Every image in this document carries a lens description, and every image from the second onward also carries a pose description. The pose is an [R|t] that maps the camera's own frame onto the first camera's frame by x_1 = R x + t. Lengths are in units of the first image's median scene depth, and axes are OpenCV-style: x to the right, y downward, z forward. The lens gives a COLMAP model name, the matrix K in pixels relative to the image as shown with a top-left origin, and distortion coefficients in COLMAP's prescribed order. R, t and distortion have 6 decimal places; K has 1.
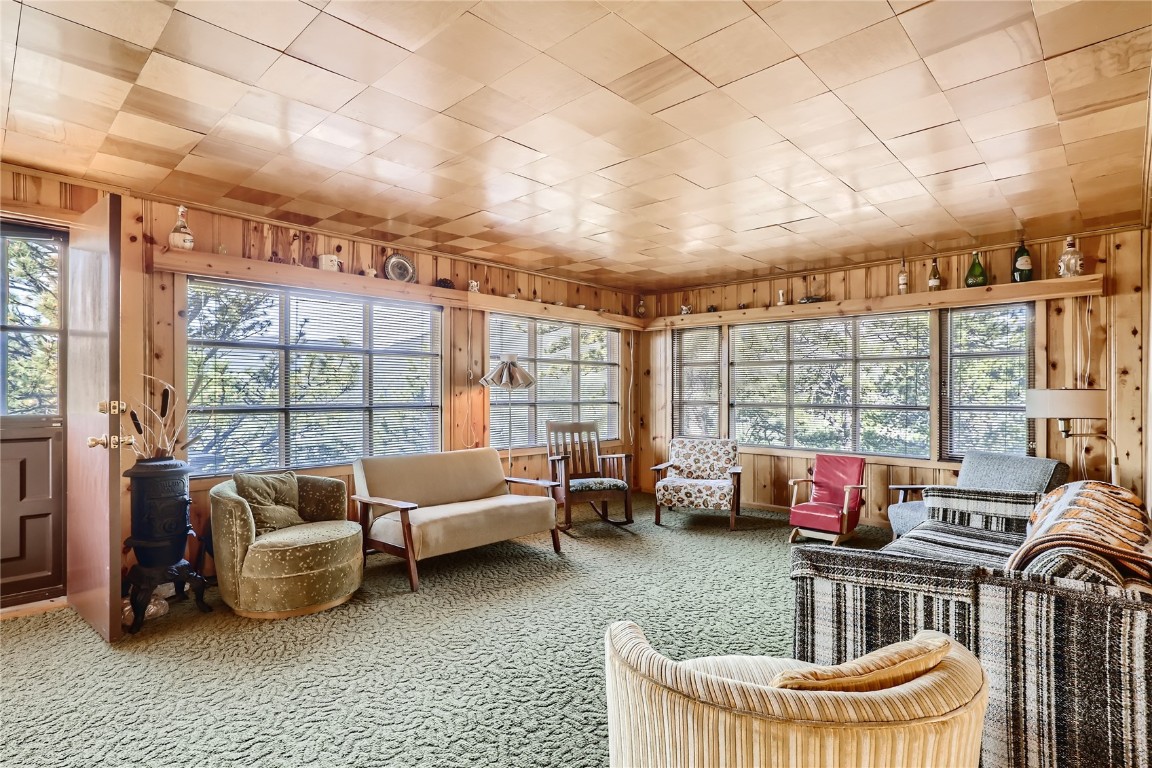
lens RADIAL K [[585.6, 0, 581.0], [0, 585.6, 384.0], [0, 0, 1]] dist [-0.007036, 0.000760]
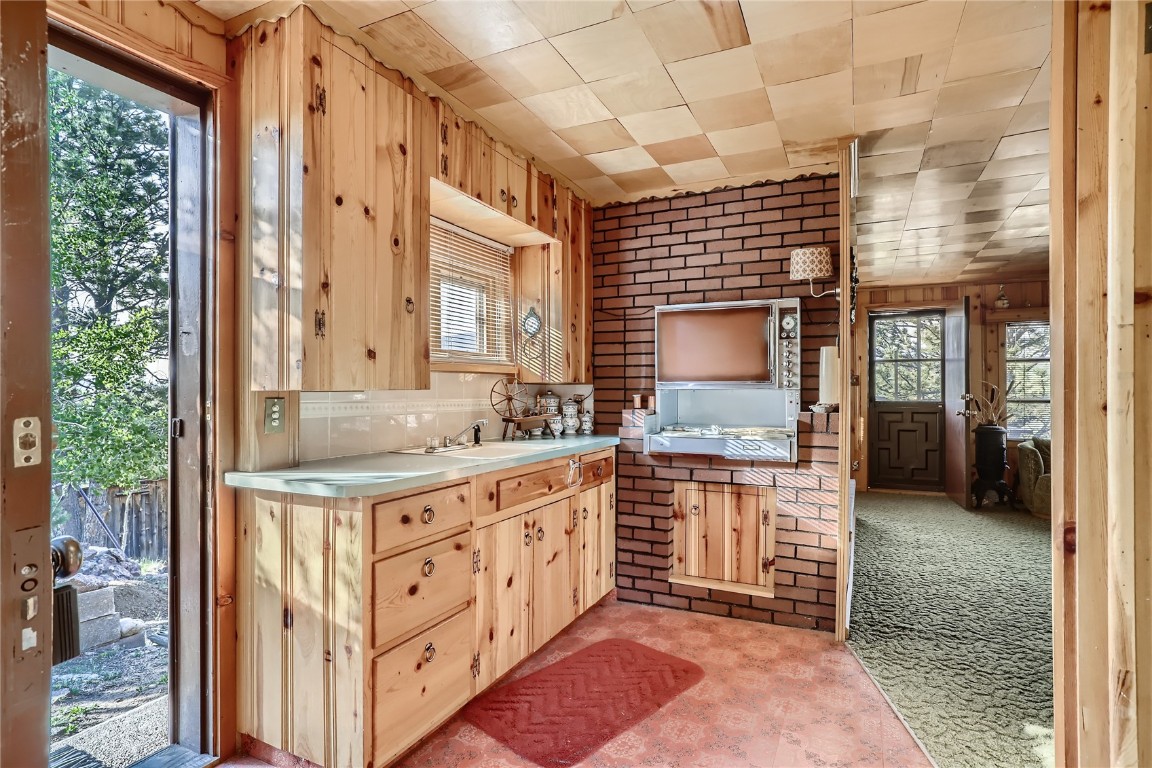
lens RADIAL K [[585.6, 0, 580.9], [0, 585.6, 387.5], [0, 0, 1]] dist [-0.007036, 0.000760]
pose [[0.312051, -0.003260, -0.950060, 0.641687], [0.005702, 0.999983, -0.001558, 0.002391], [0.950048, -0.004931, 0.312064, -0.823570]]
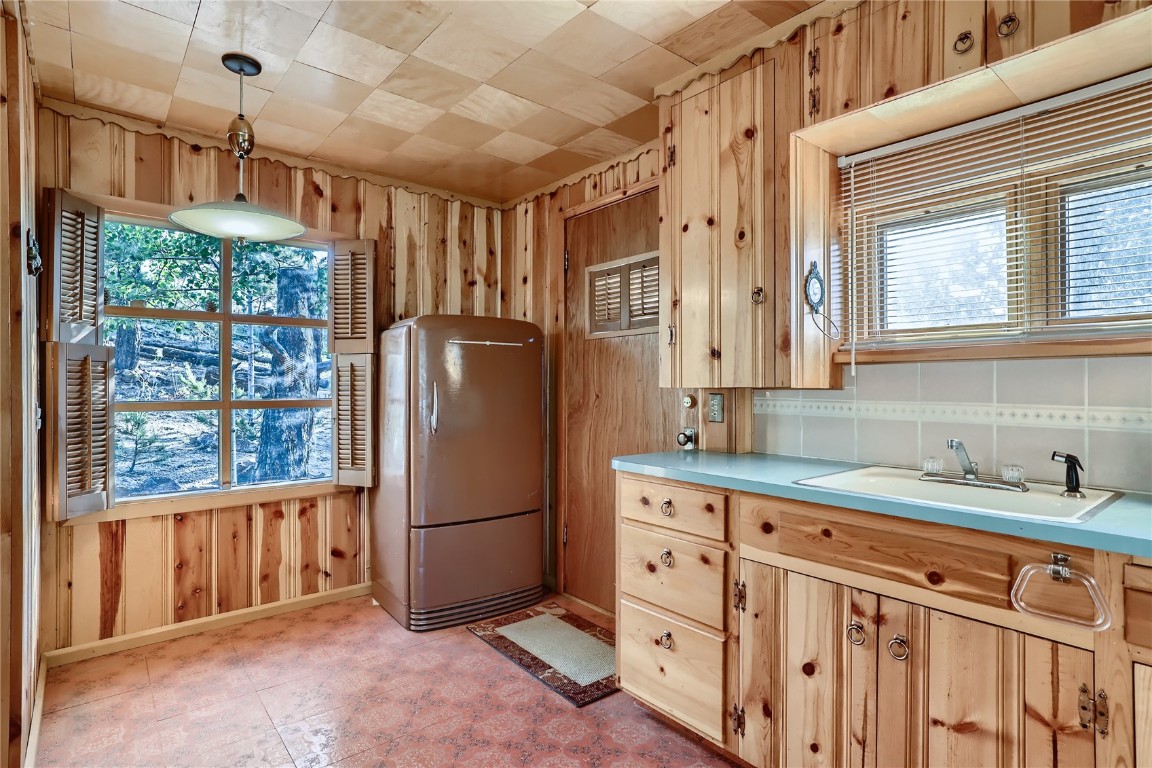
lens RADIAL K [[585.6, 0, 574.5], [0, 585.6, 385.2], [0, 0, 1]] dist [-0.007036, 0.000760]
pose [[-0.994986, -0.003366, 0.099953, -1.313201], [-0.004106, 0.999966, -0.007196, 0.013603], [-0.099925, -0.007571, -0.994966, 1.430785]]
